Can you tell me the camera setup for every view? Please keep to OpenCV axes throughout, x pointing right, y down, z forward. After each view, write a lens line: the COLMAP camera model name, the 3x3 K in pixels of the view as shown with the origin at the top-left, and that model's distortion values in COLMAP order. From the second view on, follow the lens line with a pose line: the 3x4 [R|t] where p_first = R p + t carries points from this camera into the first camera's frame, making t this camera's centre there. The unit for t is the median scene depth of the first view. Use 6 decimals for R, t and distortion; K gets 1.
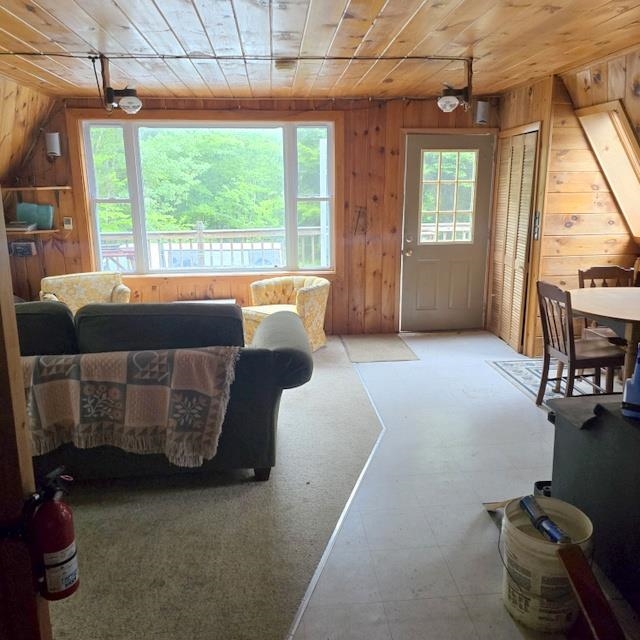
lens RADIAL K [[568.4, 0, 334.0], [0, 568.4, 308.2], [0, 0, 1]] dist [0.089612, -0.104052]
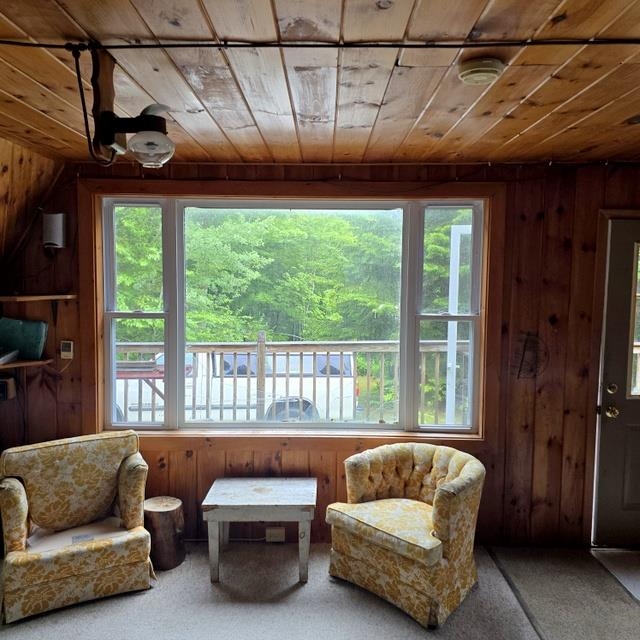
lens RADIAL K [[568.4, 0, 323.1], [0, 568.4, 306.8], [0, 0, 1]] dist [0.089612, -0.104052]
pose [[0.993677, 0.024392, -0.109599, -0.108085], [-0.040648, 0.988057, -0.148634, -0.110267], [0.104665, 0.152149, 0.982800, 0.390009]]
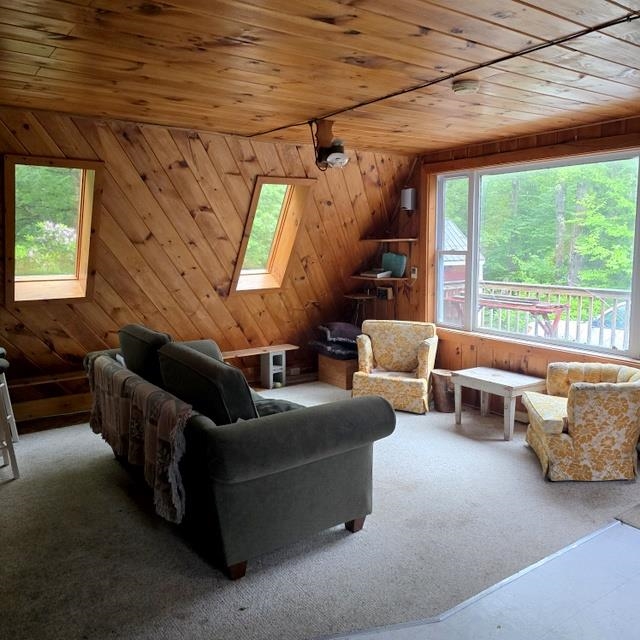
lens RADIAL K [[568.4, 0, 331.6], [0, 568.4, 313.4], [0, 0, 1]] dist [0.089612, -0.104052]
pose [[0.499622, 0.123251, -0.857431, 0.361652], [-0.180757, 0.982870, 0.035956, -0.083941], [0.847175, 0.137022, 0.513342, 0.346825]]
